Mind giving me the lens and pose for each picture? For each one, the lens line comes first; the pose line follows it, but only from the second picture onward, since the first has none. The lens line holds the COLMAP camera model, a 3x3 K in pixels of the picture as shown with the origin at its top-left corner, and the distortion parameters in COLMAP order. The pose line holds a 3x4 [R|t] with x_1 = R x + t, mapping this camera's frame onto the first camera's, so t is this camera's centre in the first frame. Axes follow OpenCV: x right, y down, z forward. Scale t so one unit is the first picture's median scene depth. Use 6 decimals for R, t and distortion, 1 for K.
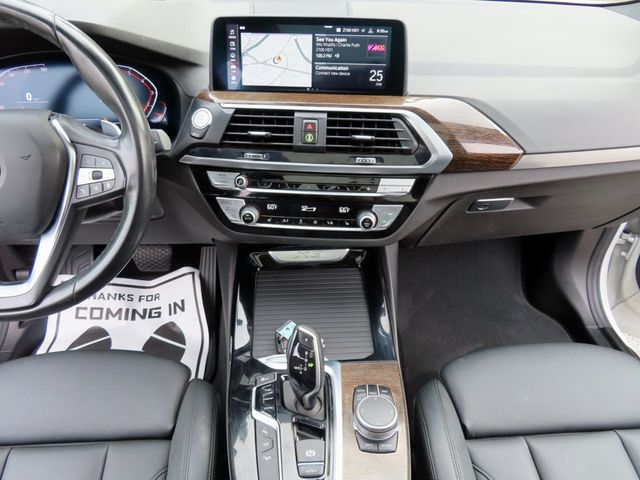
lens RADIAL K [[459.1, 0, 319.4], [0, 459.1, 239.6], [0, 0, 1]] dist [-0.018424, 0.014713]
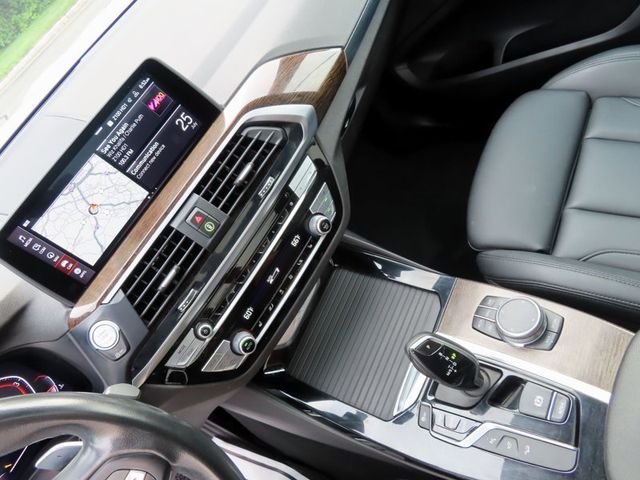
lens RADIAL K [[459.1, 0, 320.8], [0, 459.1, 239.7], [0, 0, 1]] dist [-0.018424, 0.014713]
pose [[0.465384, -0.835700, 0.291586, -0.181985], [0.836154, 0.523145, 0.164820, -0.176008], [-0.290282, 0.167106, 0.942238, 0.182626]]
